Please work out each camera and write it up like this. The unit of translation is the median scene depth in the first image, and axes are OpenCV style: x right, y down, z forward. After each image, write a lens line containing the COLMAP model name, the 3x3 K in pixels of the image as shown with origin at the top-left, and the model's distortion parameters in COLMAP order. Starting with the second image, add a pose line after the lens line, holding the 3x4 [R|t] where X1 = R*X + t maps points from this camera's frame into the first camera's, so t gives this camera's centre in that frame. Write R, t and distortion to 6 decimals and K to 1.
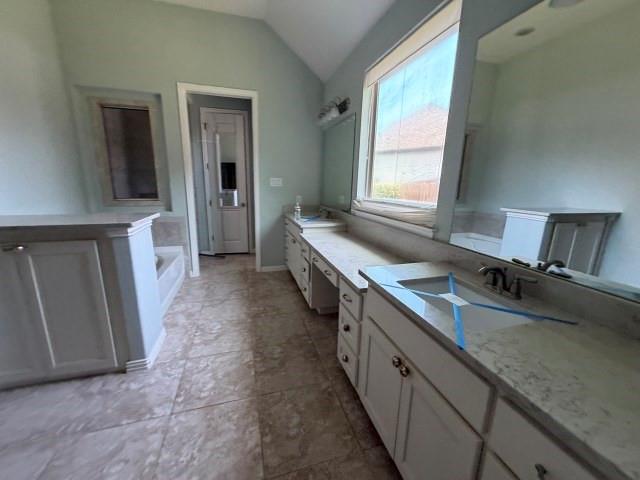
lens RADIAL K [[255.8, 0, 318.0], [0, 255.8, 241.0], [0, 0, 1]] dist [0.003814, 0.000477]
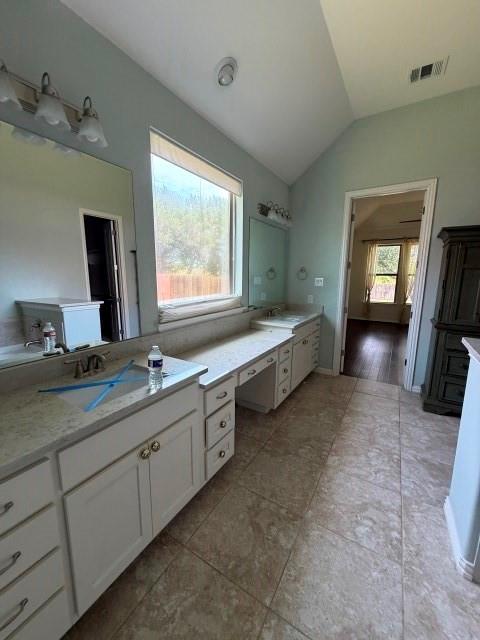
lens RADIAL K [[255.8, 0, 238.0], [0, 255.8, 317.9], [0, 0, 1]] dist [0.003814, 0.000477]
pose [[-0.663524, -0.152711, 0.732403, -0.642960], [0.143088, 0.934972, 0.324580, -0.425807], [-0.734344, 0.320165, -0.598526, 1.613553]]
